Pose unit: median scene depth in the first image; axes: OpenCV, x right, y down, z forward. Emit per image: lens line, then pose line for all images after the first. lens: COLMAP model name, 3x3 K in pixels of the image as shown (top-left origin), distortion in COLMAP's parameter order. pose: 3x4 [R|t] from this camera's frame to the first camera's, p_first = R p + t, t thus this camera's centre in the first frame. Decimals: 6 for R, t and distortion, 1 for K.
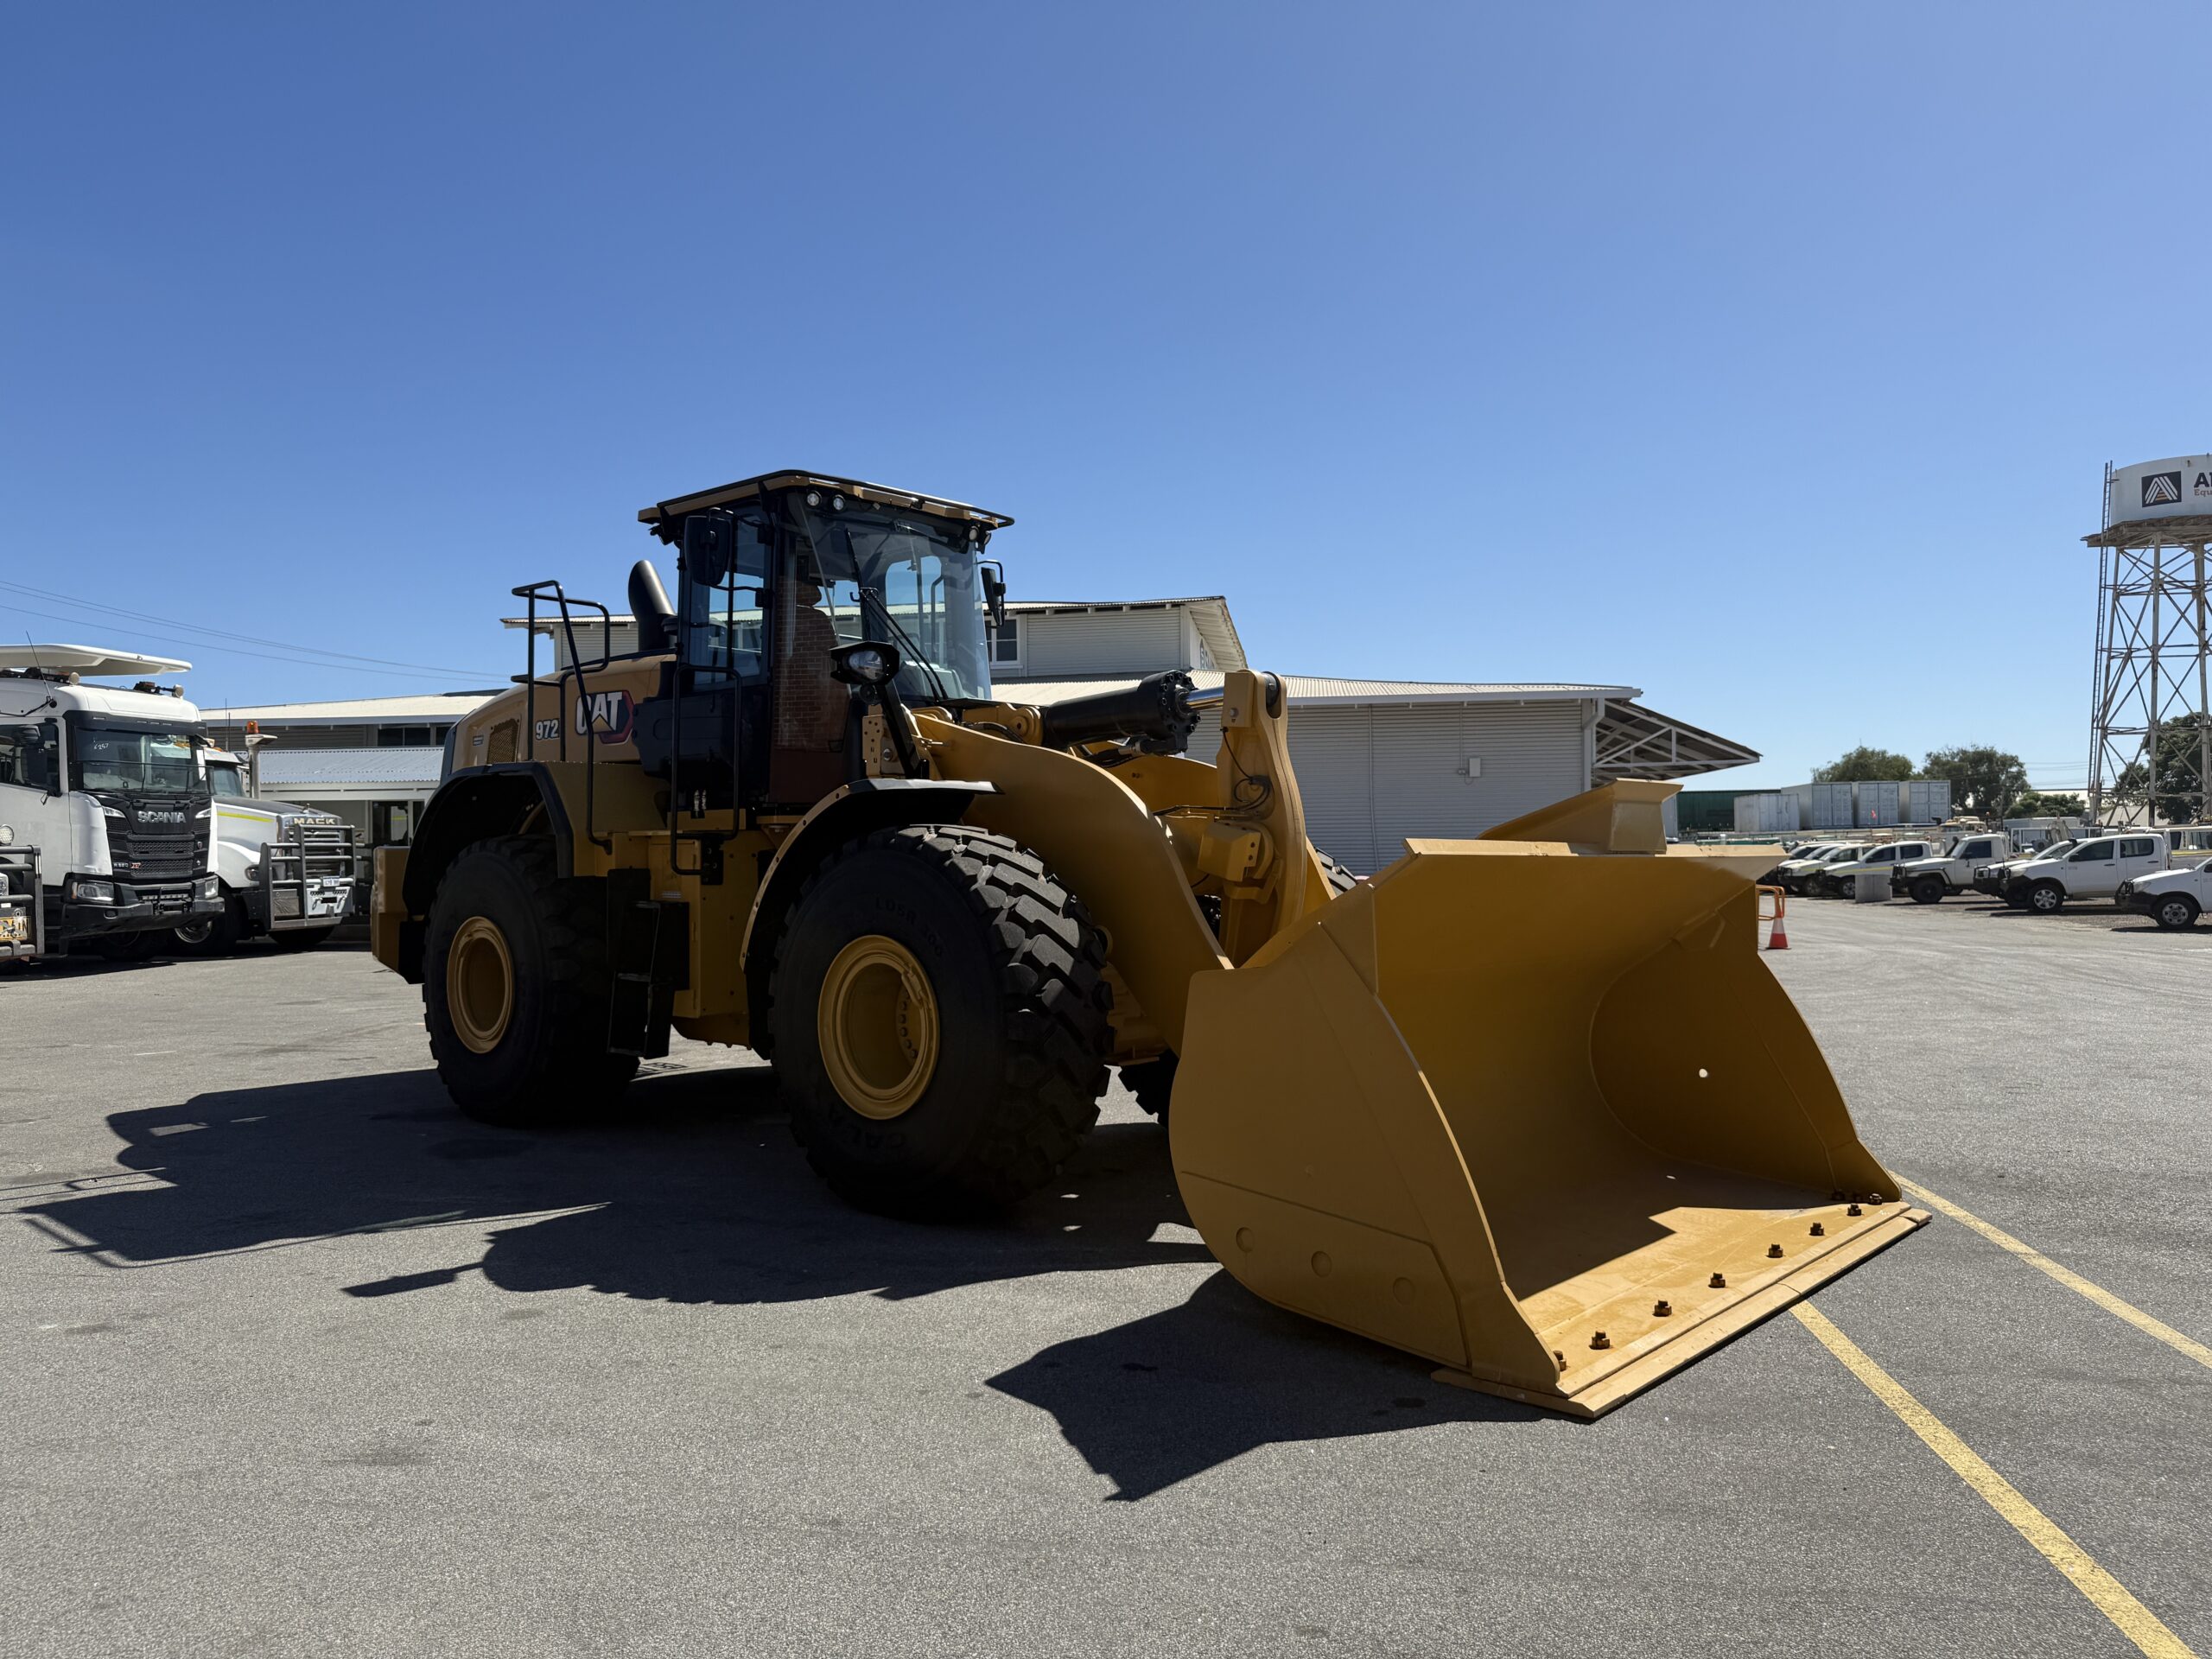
lens RADIAL K [[1553.7, 0, 1123.4], [0, 1553.7, 830.9], [0, 0, 1]] dist [0.032224, -0.033560]
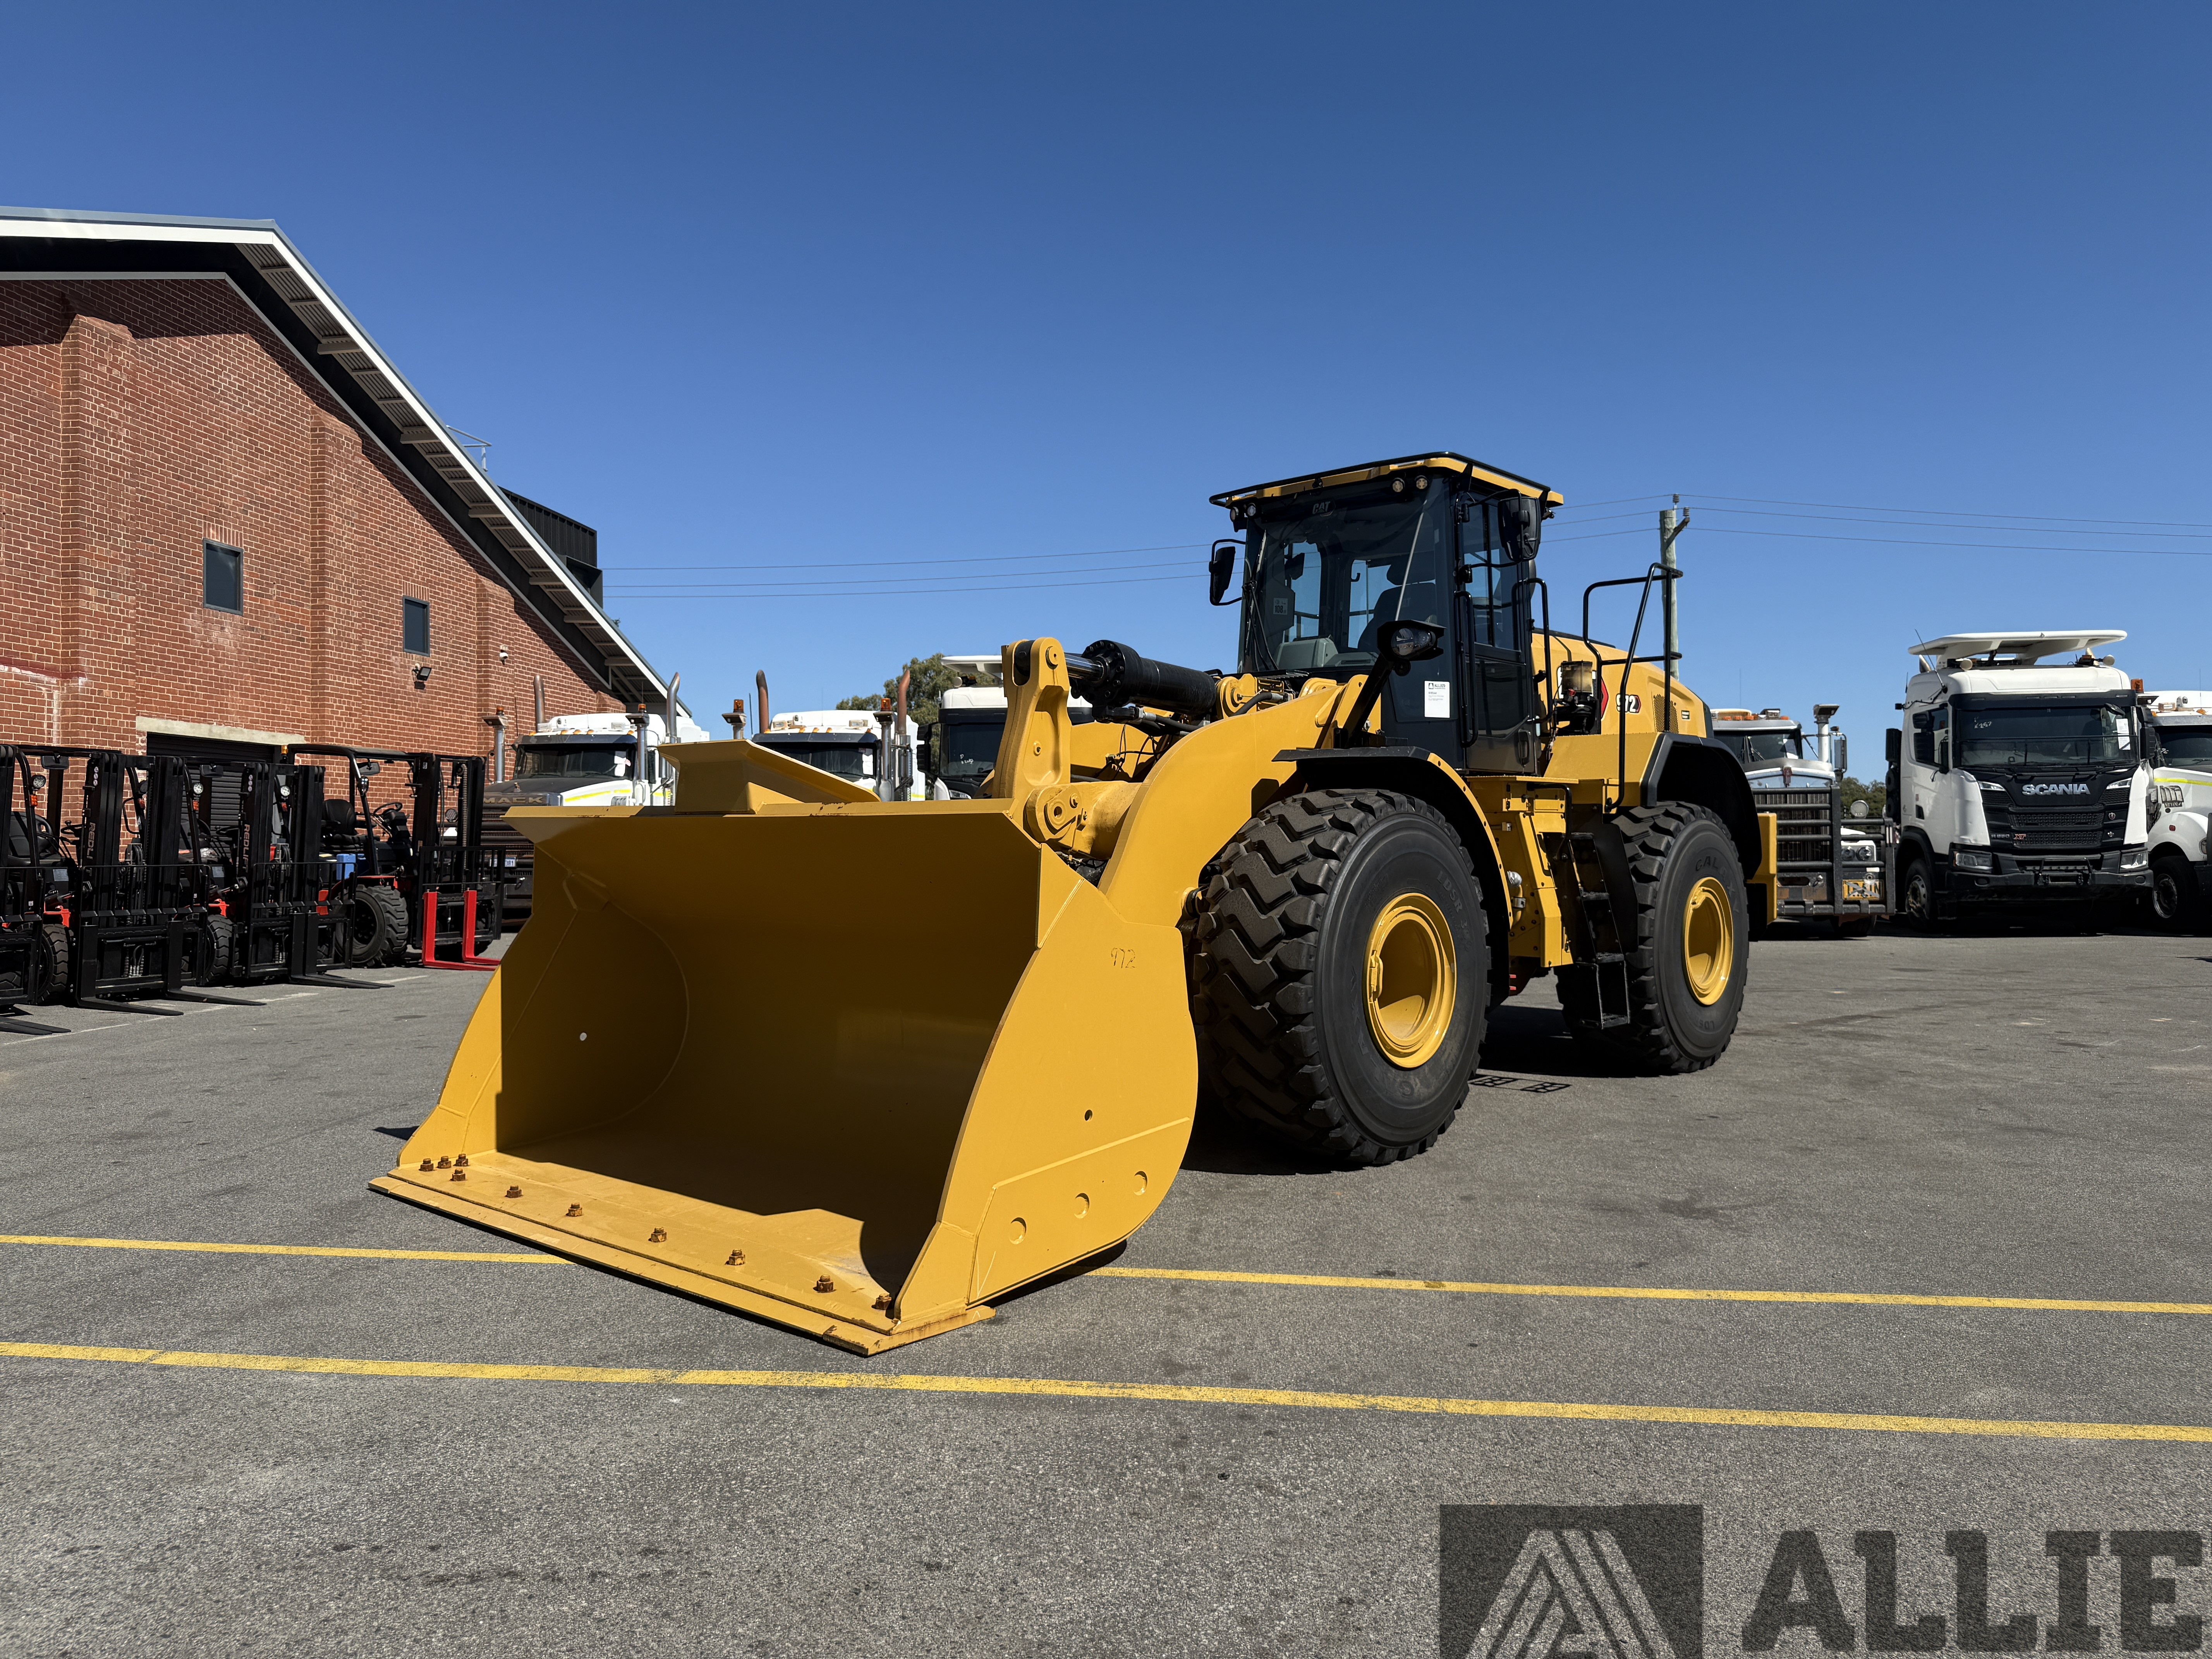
lens RADIAL K [[1574.6, 0, 1118.5], [0, 1574.6, 830.5], [0, 0, 1]] dist [0.034883, -0.054323]
pose [[0.016988, -0.001456, -0.999855, 0.429279], [0.016363, 0.999865, -0.001178, 0.009844], [0.999722, -0.016341, 0.017010, 0.394574]]
